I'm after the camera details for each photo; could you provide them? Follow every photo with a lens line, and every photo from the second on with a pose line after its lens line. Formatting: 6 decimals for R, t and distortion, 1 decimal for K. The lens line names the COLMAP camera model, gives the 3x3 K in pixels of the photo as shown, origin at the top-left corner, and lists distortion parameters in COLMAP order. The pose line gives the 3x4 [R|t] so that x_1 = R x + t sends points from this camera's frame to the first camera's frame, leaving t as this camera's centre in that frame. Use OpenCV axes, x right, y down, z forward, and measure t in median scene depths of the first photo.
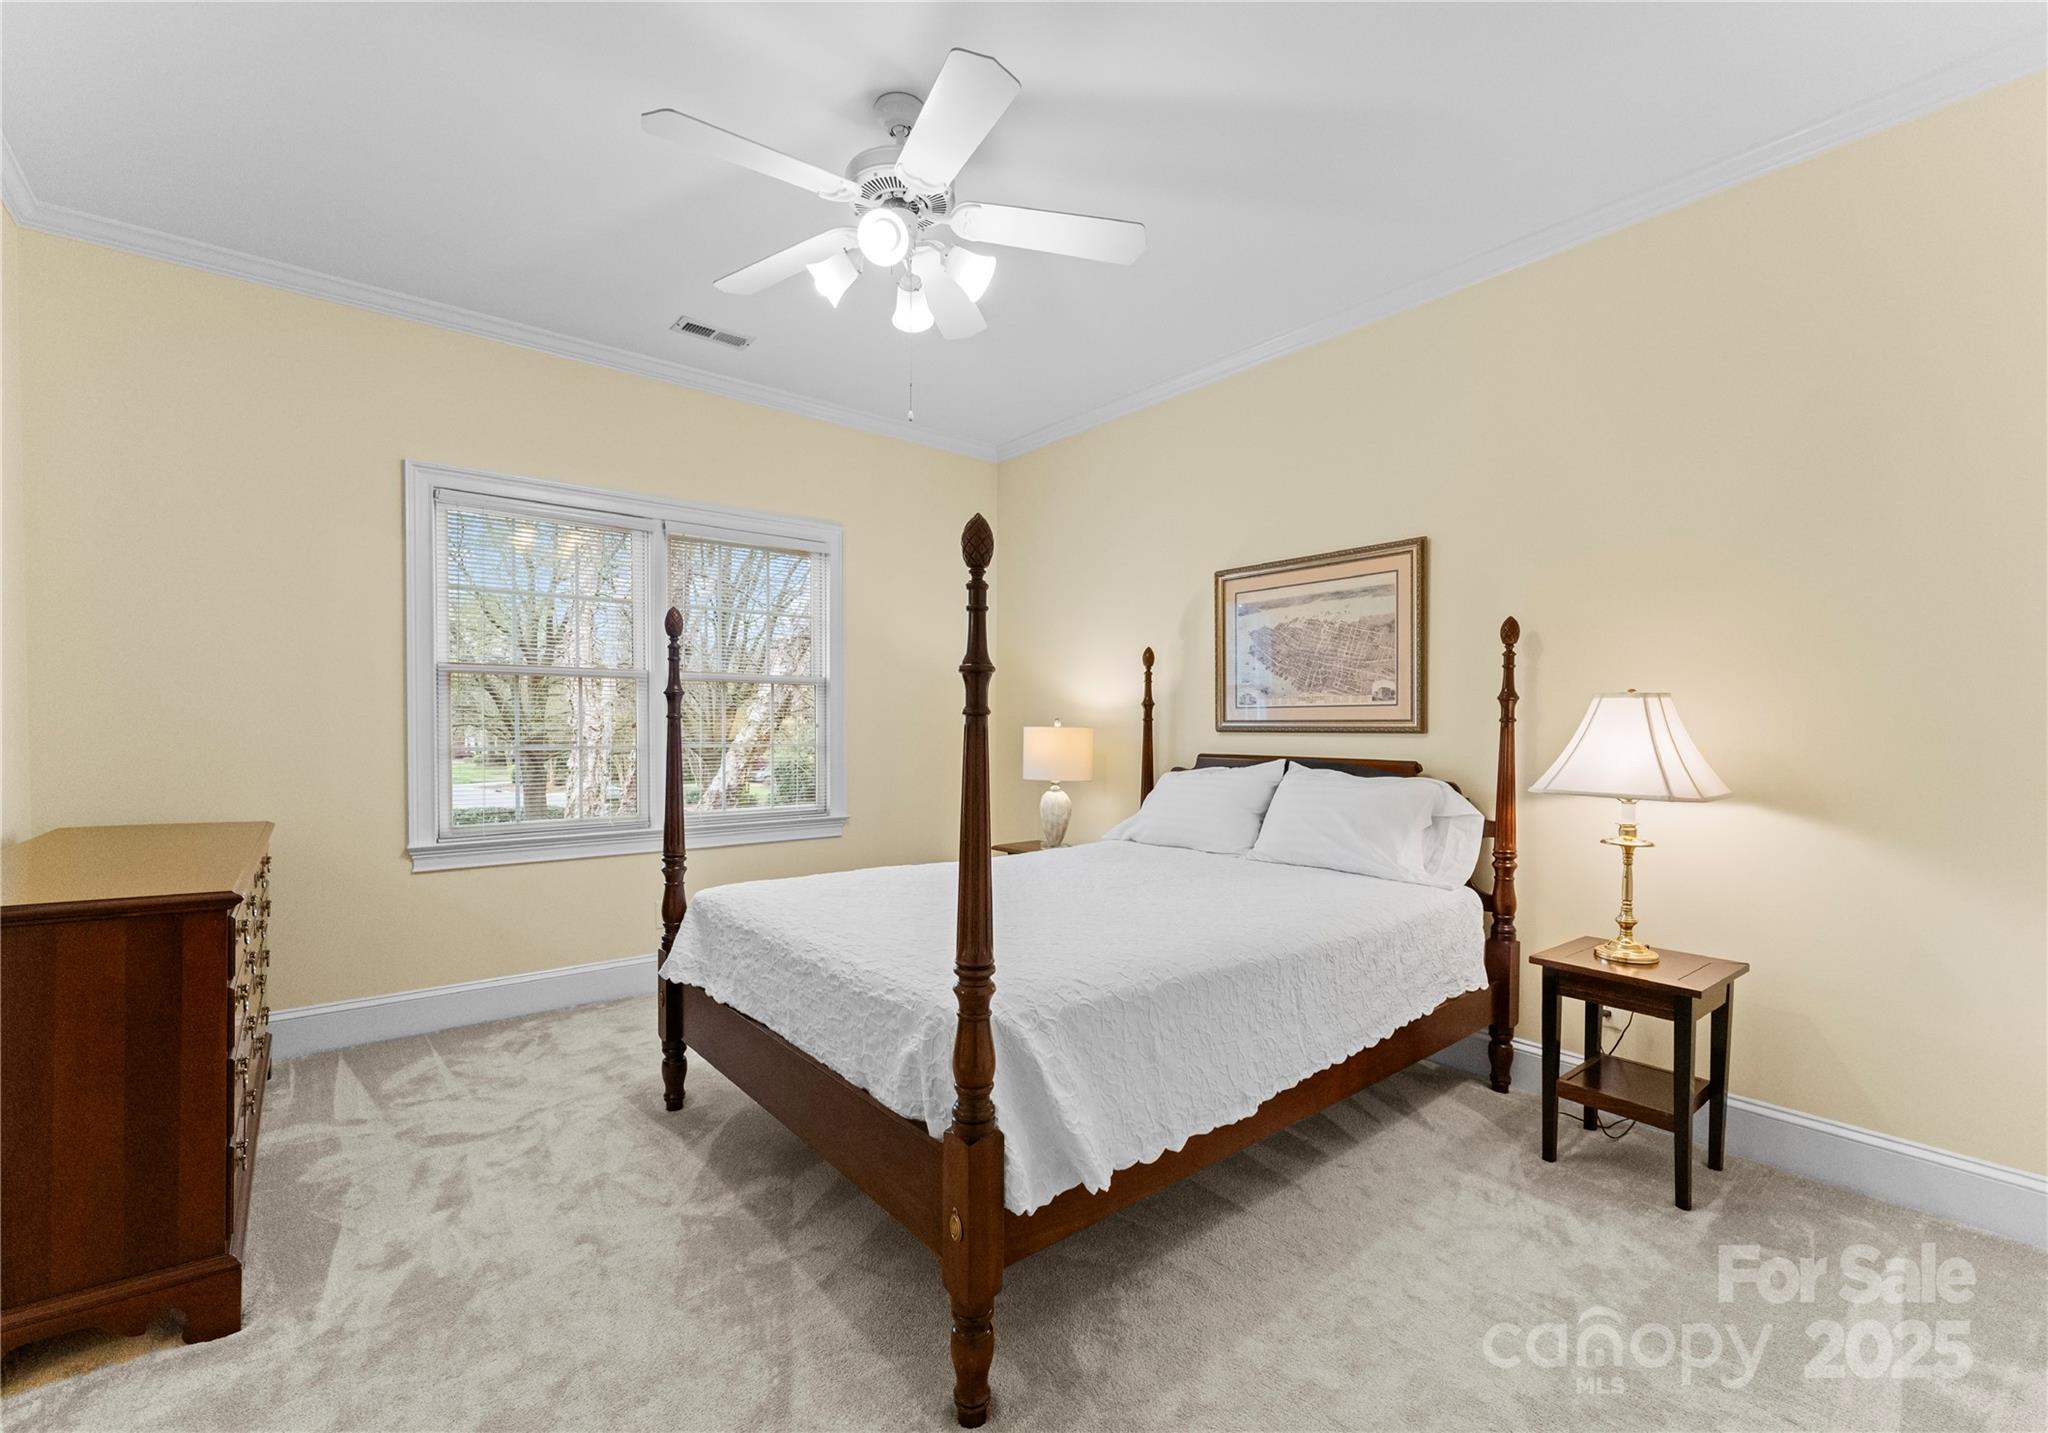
lens RADIAL K [[862.3, 0, 1022.0], [0, 862.3, 745.5], [0, 0, 1]] dist [0.000368, 0.000119]
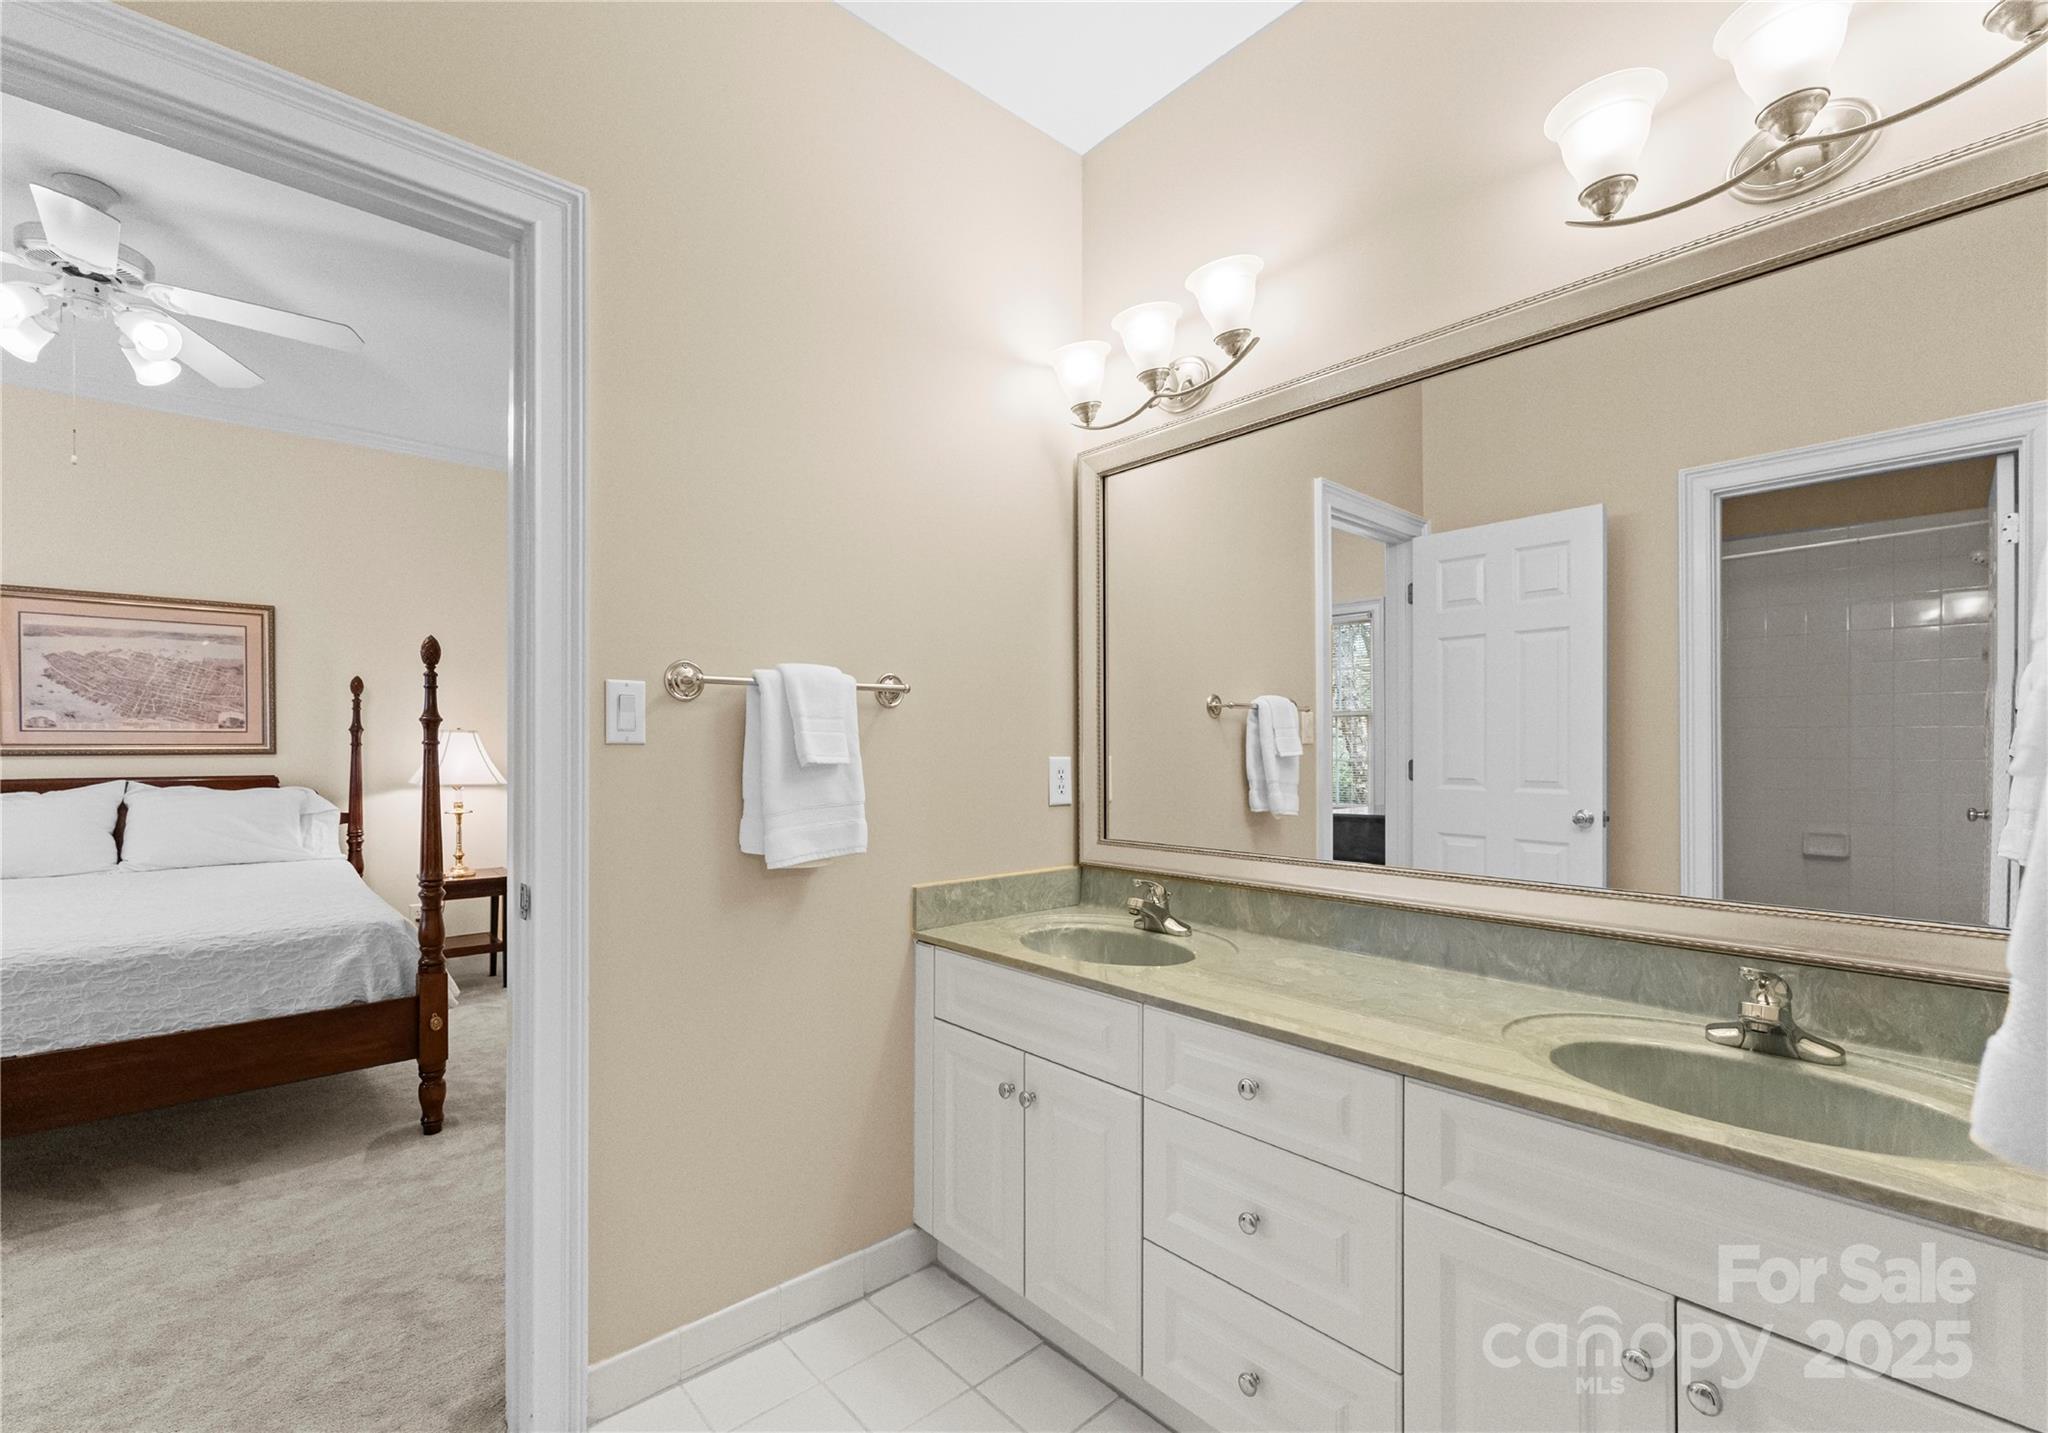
lens RADIAL K [[879.8, 0, 991.4], [0, 879.8, 720.4], [0, 0, 1]] dist [0.002451, -0.000026]
pose [[-0.017562, 0.025119, 0.999530, -0.888557], [0.024358, 0.999398, -0.024688, -0.005447], [-0.999549, 0.023913, -0.018163, -0.075178]]
